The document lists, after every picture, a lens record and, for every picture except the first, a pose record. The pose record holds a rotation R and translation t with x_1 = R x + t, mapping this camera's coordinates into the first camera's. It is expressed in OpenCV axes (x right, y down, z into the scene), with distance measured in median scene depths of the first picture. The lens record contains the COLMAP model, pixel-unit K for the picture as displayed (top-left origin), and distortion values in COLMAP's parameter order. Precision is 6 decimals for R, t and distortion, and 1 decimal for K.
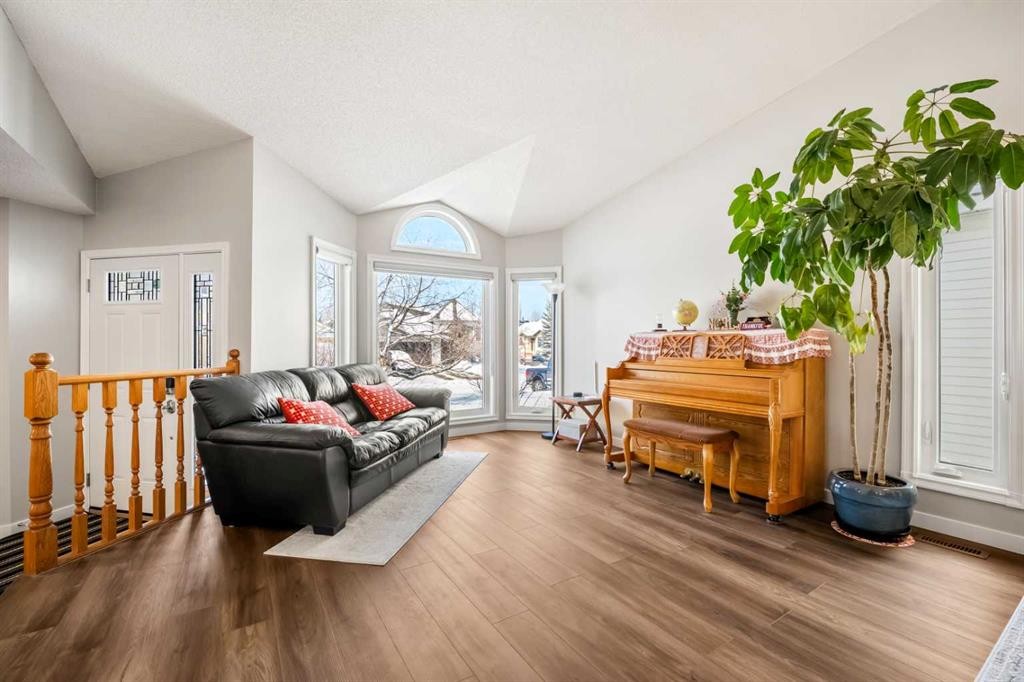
lens RADIAL K [[437.9, 0, 512.6], [0, 437.9, 340.5], [0, 0, 1]] dist [-0.003692, -0.000216]
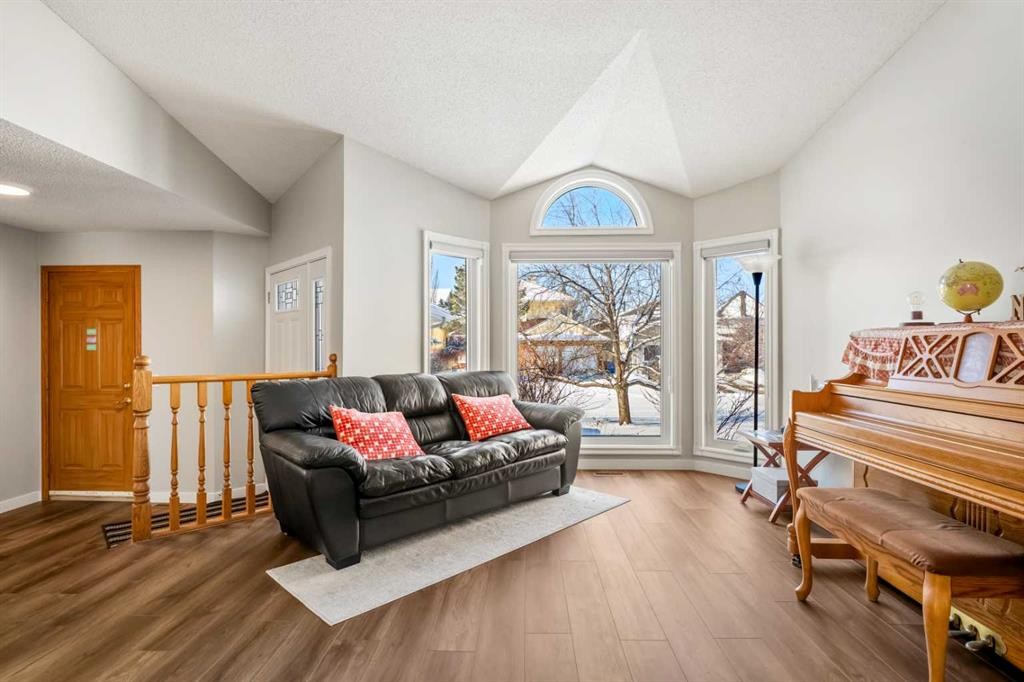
lens RADIAL K [[493.3, 0, 513.8], [0, 493.3, 346.0], [0, 0, 1]] dist [-0.004096, -0.001848]
pose [[0.827096, 0.000079, -0.562061, 0.284024], [0.002642, 0.999988, 0.004028, -0.000613], [0.562055, -0.004816, 0.827086, 0.259419]]
